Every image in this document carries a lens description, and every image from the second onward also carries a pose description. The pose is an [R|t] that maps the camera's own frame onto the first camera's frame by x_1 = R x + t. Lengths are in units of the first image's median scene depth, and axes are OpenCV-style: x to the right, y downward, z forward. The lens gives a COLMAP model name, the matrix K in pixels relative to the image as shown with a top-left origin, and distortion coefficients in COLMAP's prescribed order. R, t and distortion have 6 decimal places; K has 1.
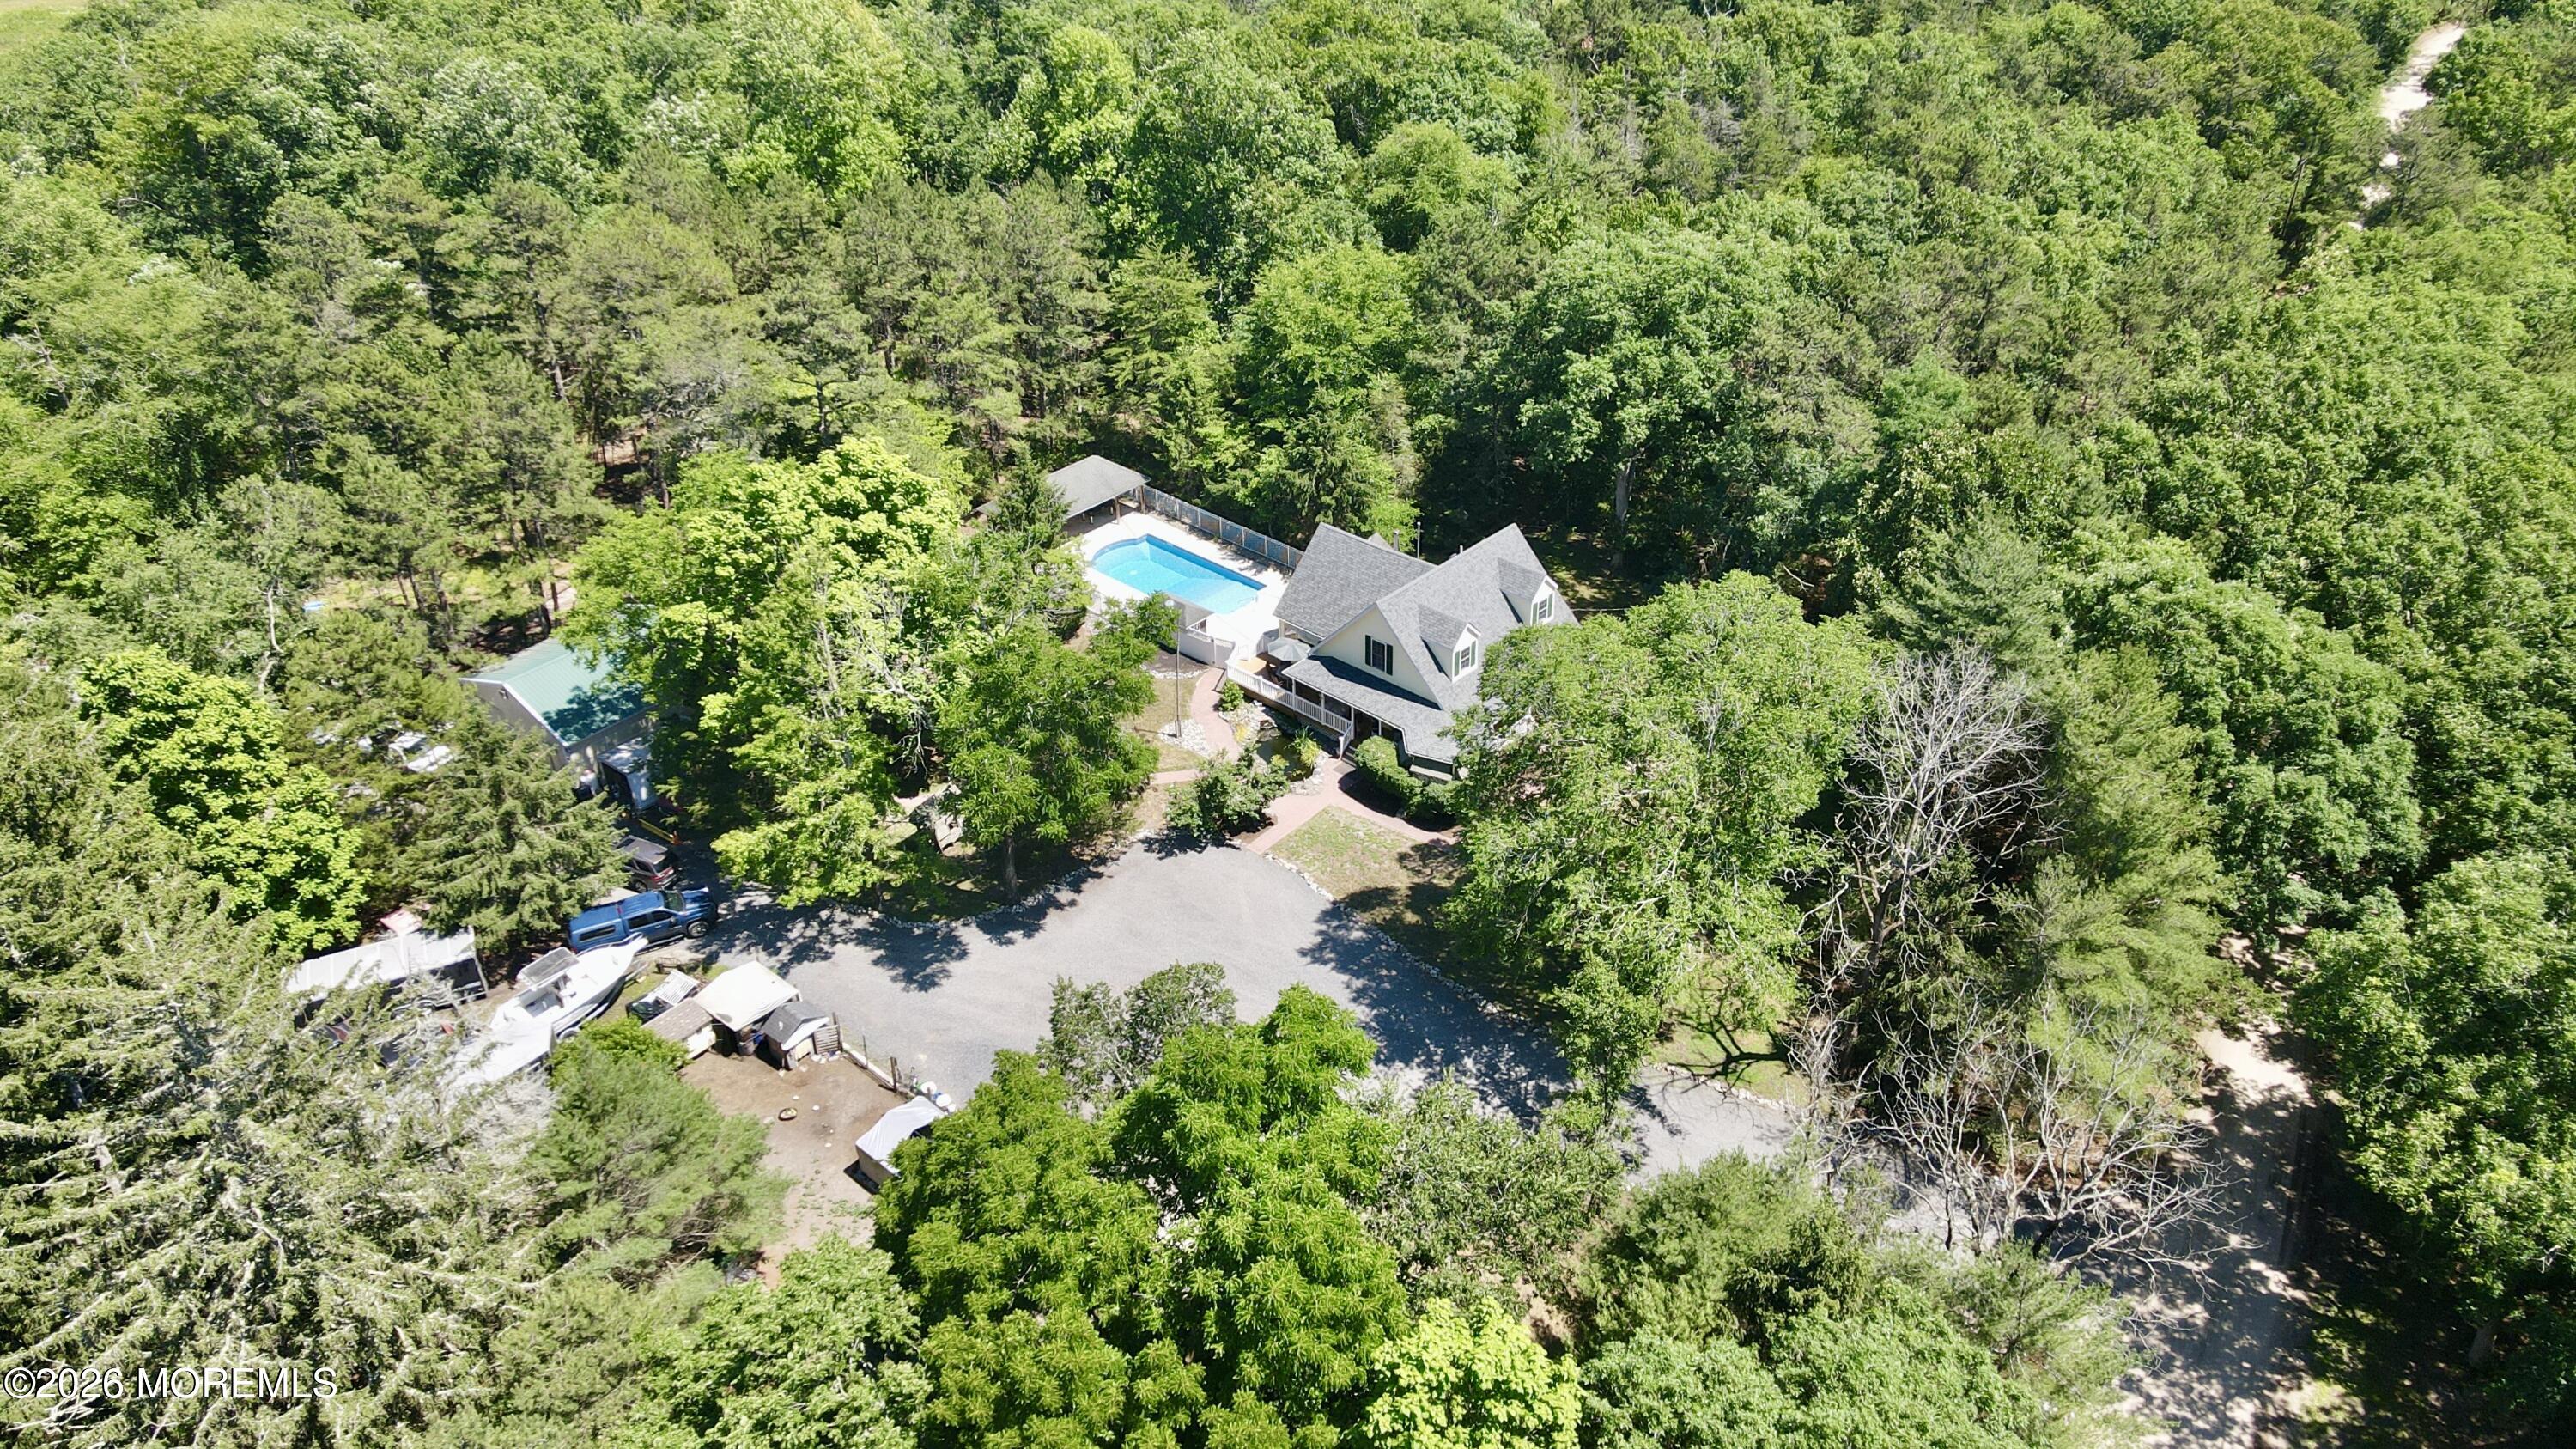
lens RADIAL K [[1894.2, 0, 1279.7], [0, 1894.2, 705.3], [0, 0, 1]] dist [-0.002166, 0.033812]
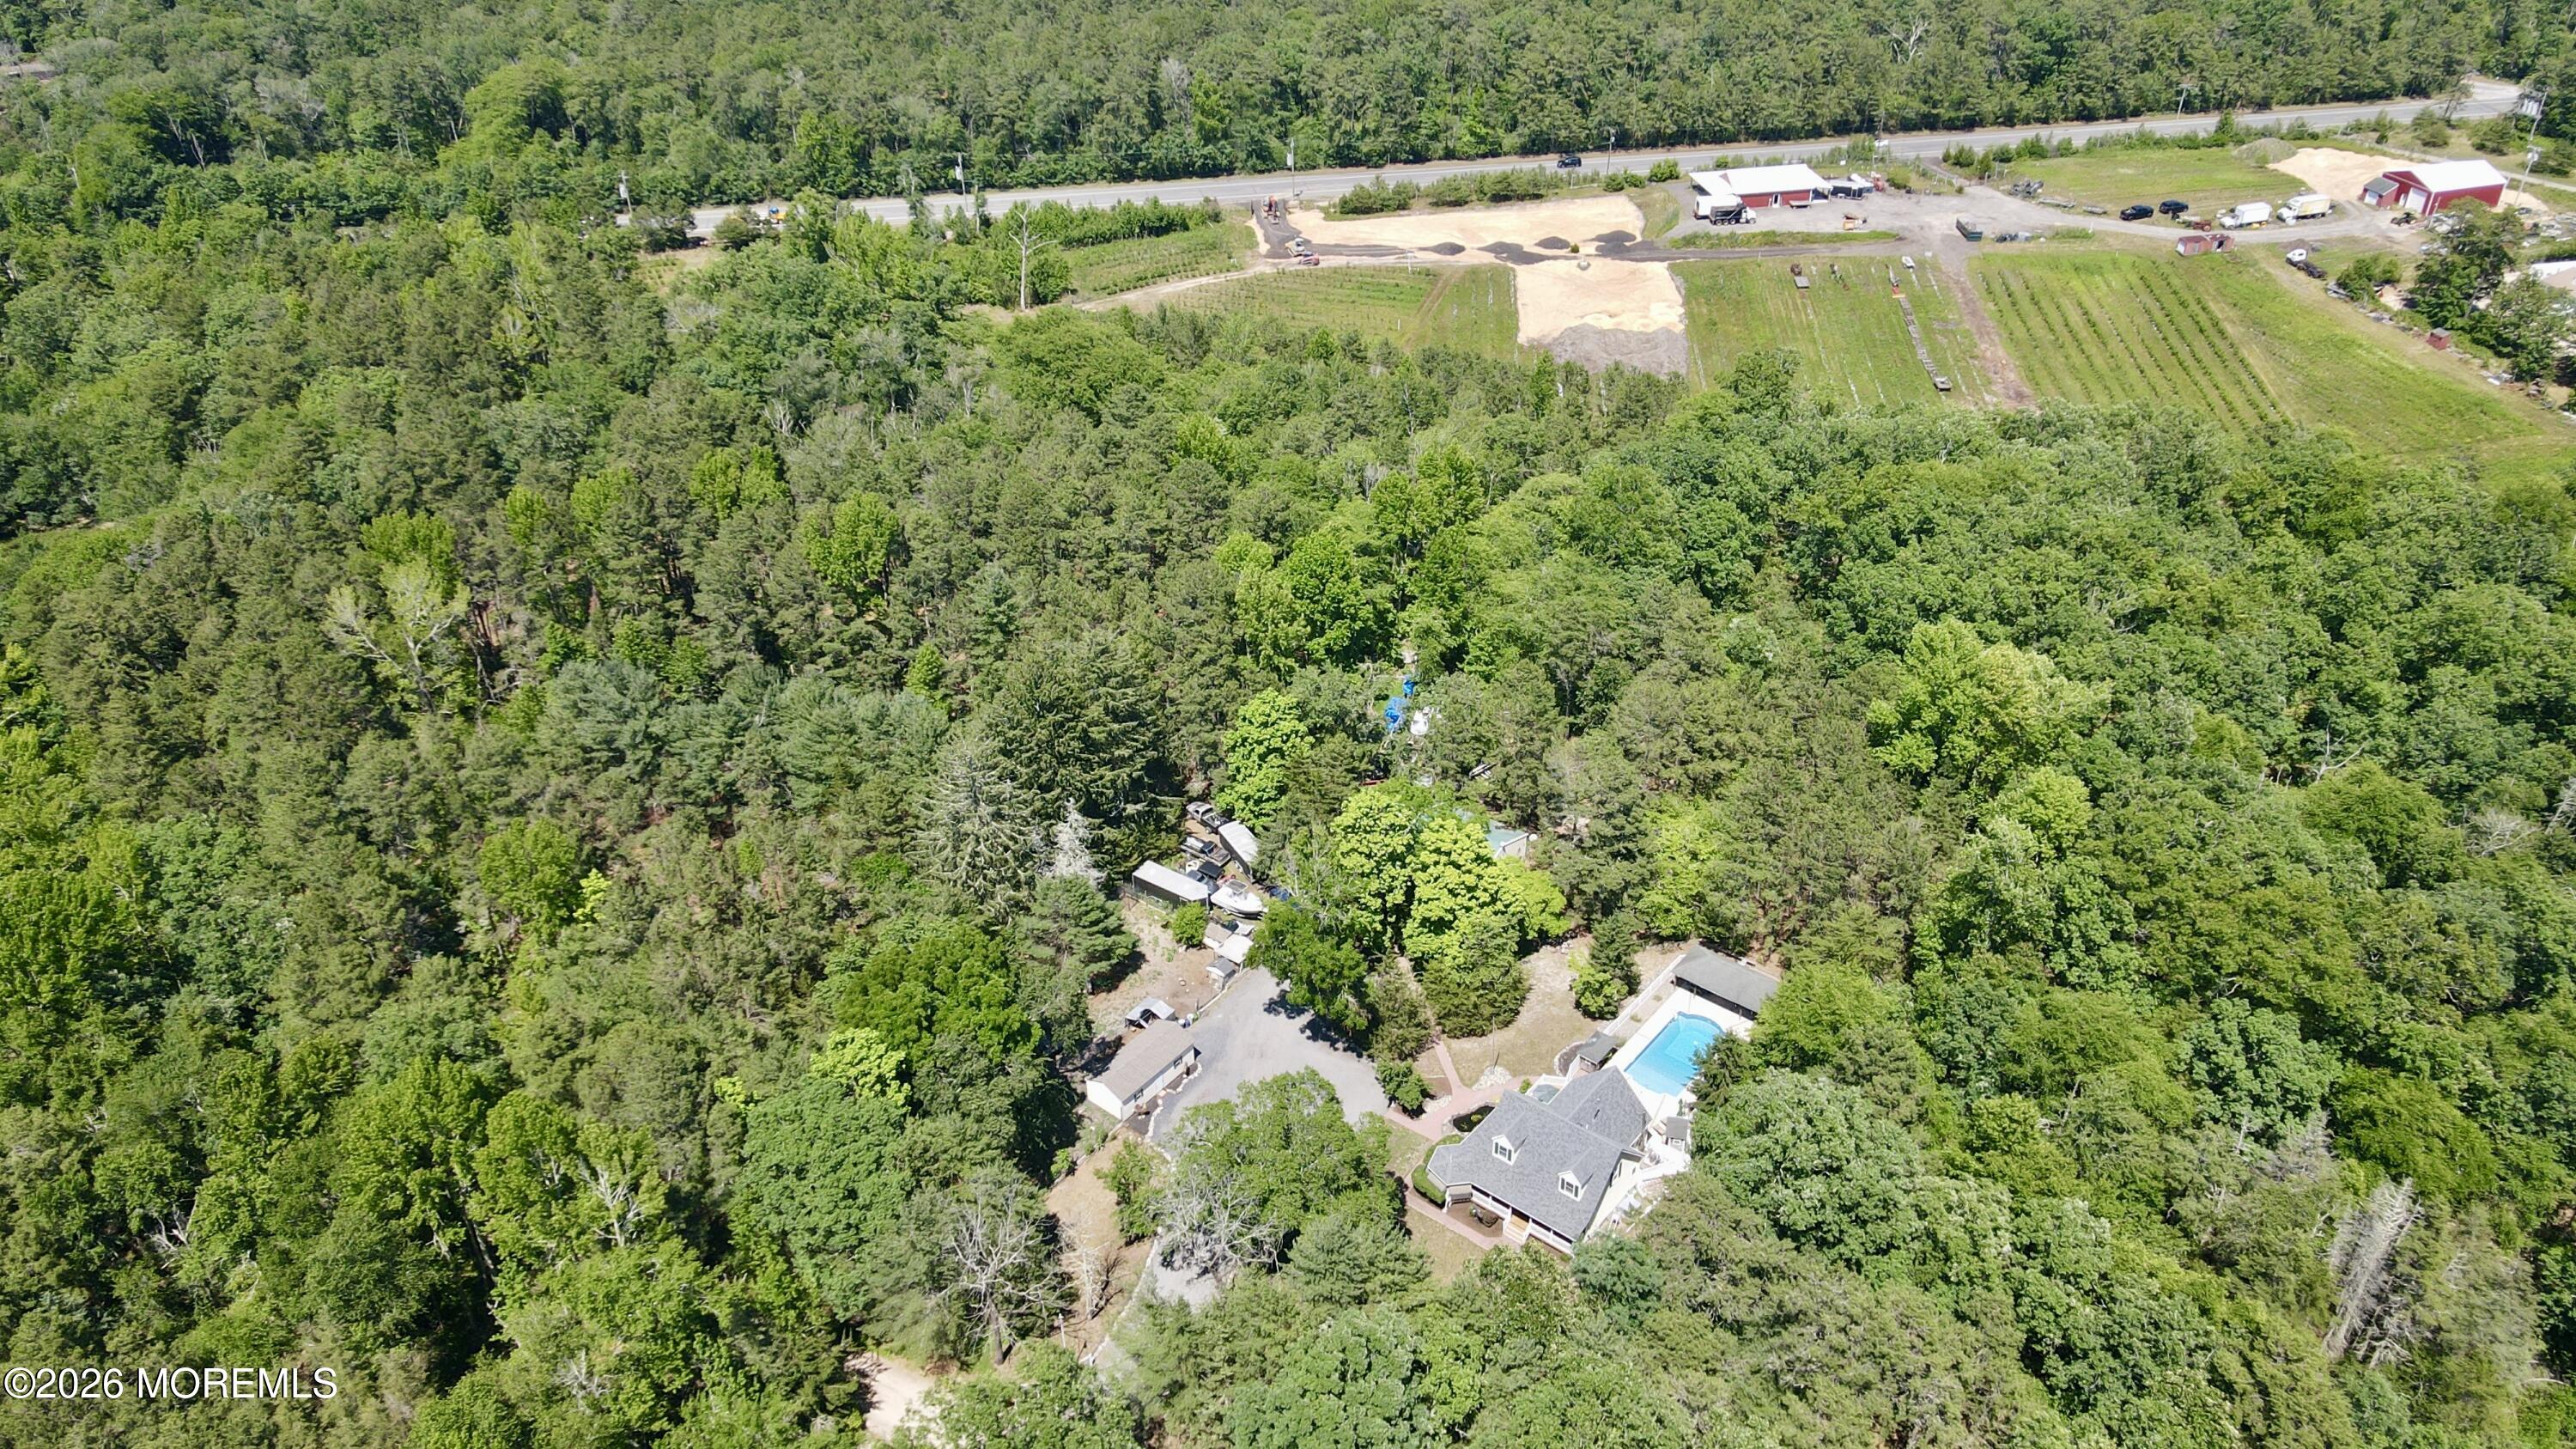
lens RADIAL K [[1894.2, 0, 1291.2], [0, 1894.2, 720.5], [0, 0, 1]] dist [-0.002166, 0.033812]
pose [[0.069933, 0.565605, -0.821706, 1.144569], [-0.522201, 0.722598, 0.452944, -0.882148], [0.849950, 0.397419, 0.345893, 0.106240]]
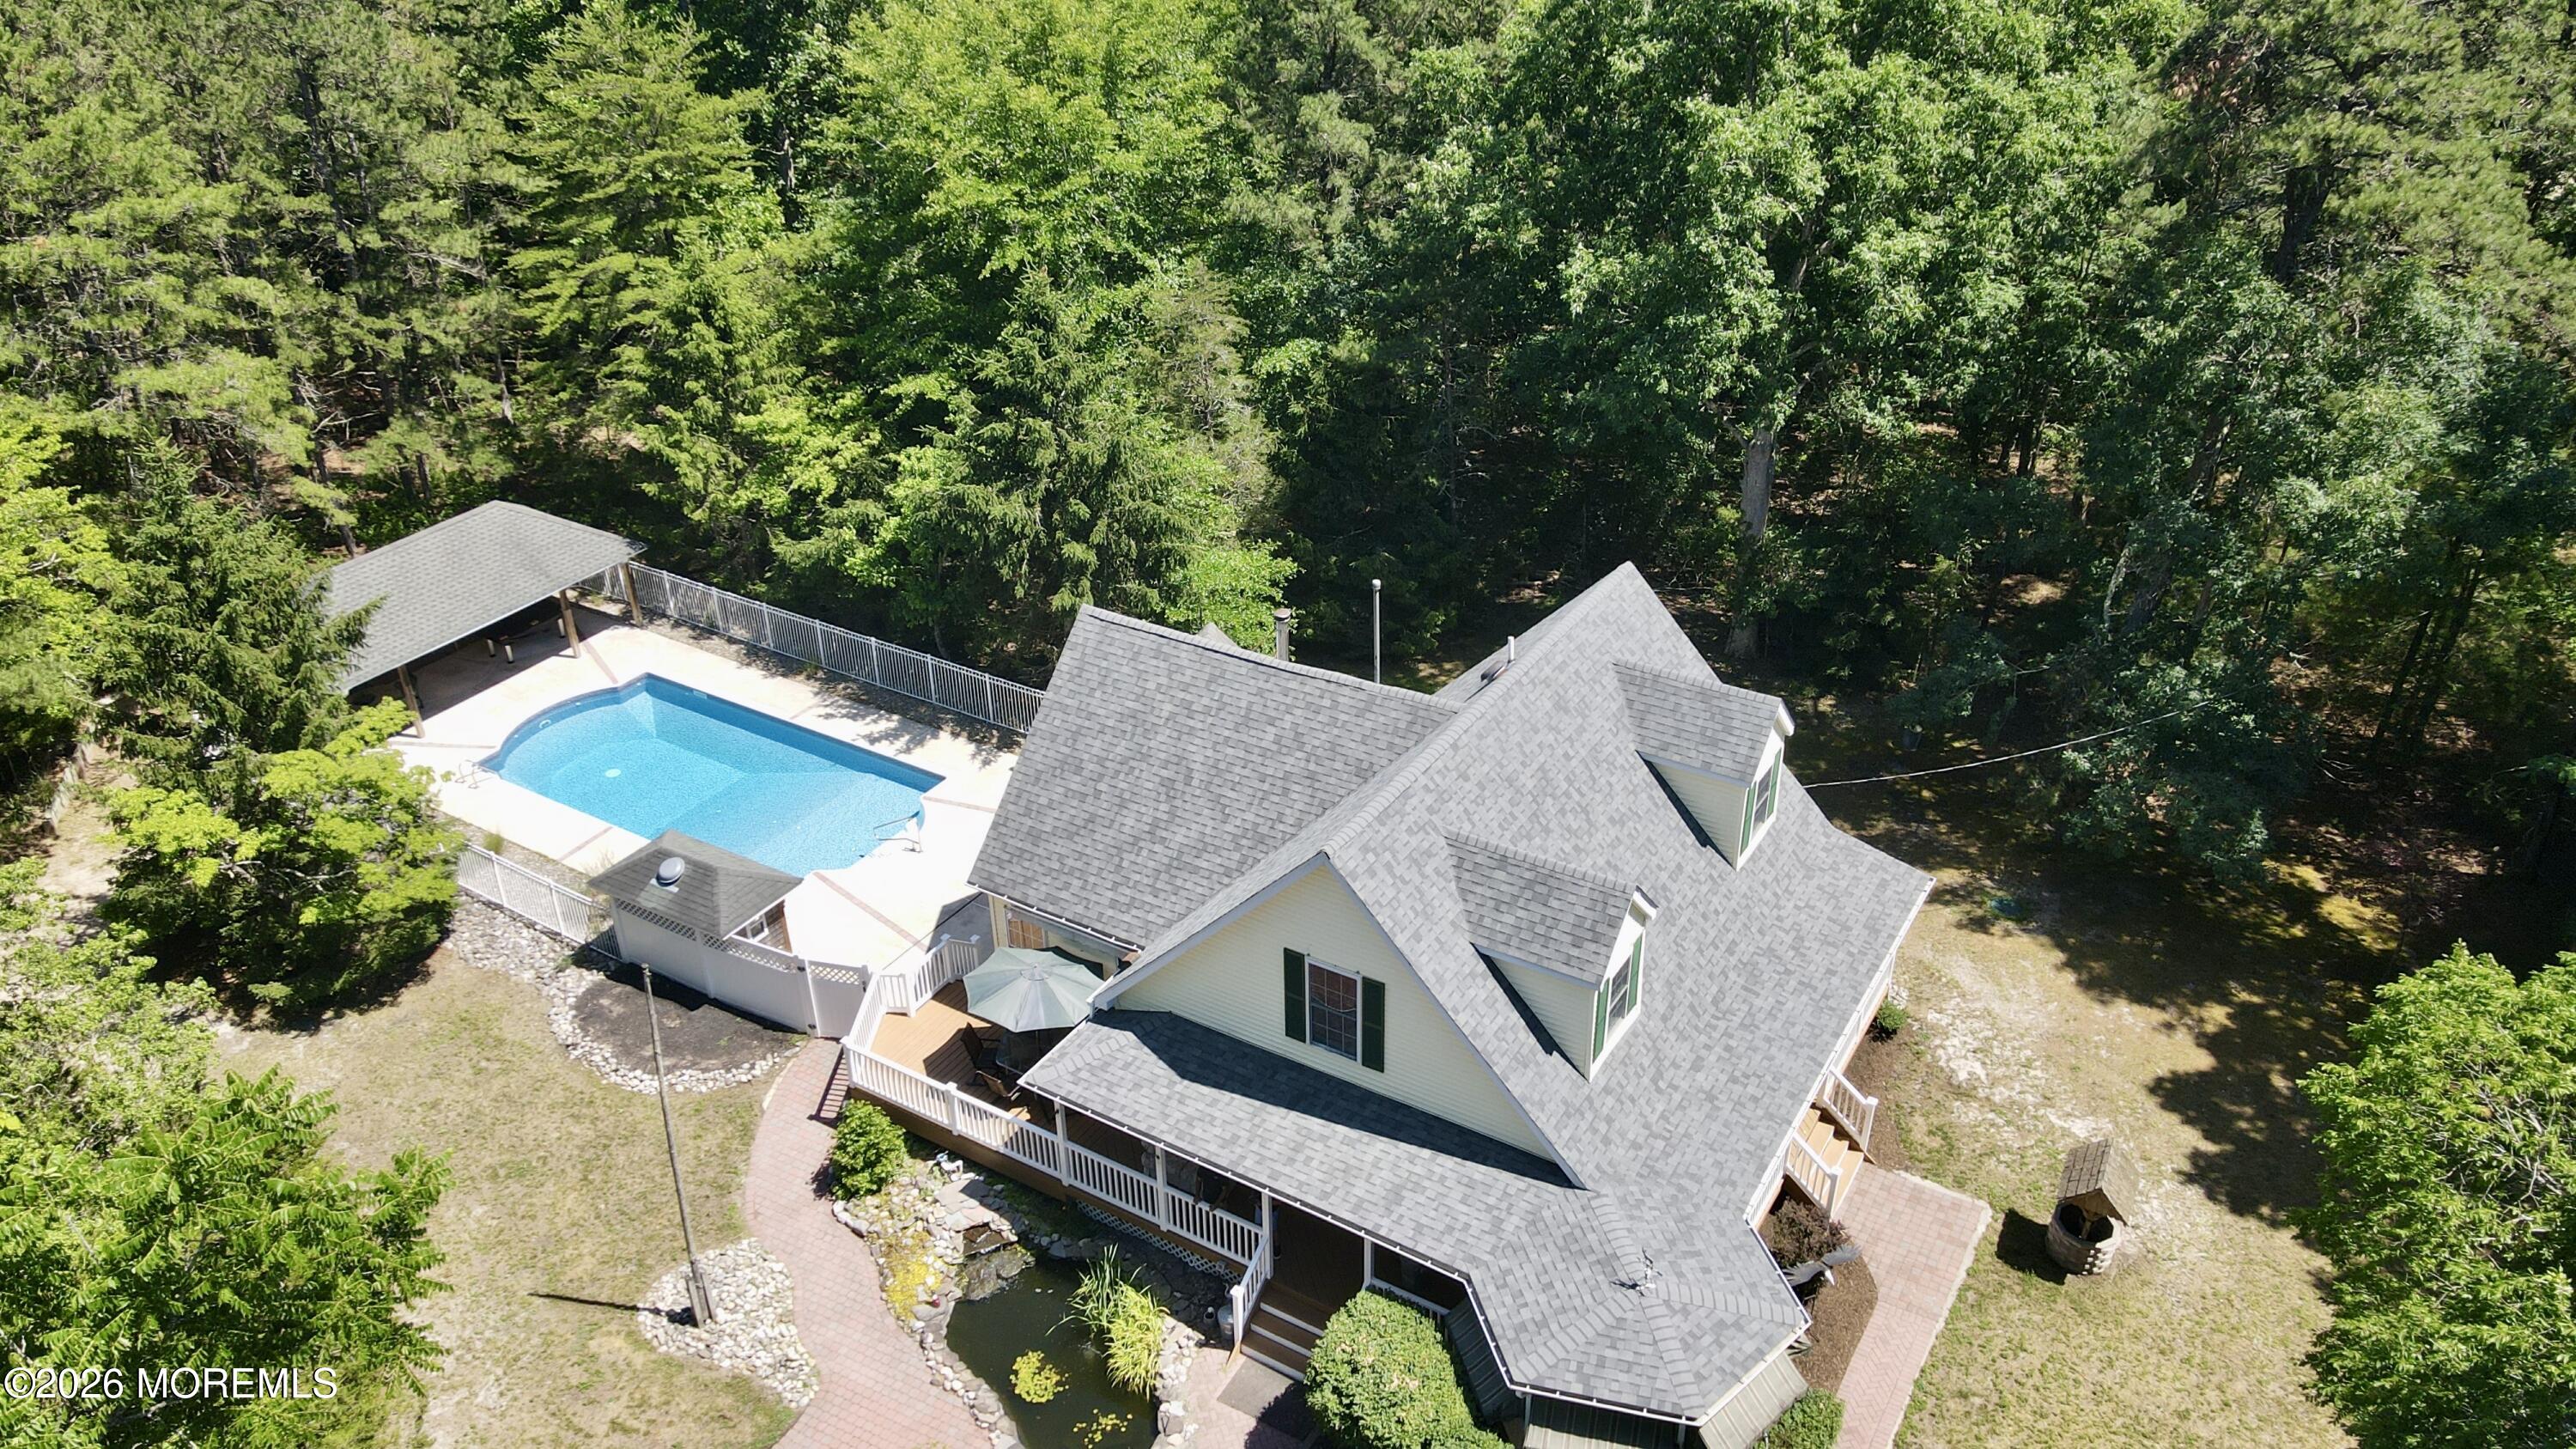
lens RADIAL K [[1894.2, 0, 1286.1], [0, 1894.2, 728.1], [0, 0, 1]] dist [-0.002166, 0.033812]
pose [[0.981061, -0.094433, 0.169120, -0.002628], [0.101107, 0.994384, -0.031280, -0.058859], [-0.165216, 0.047786, 0.985099, 0.648440]]
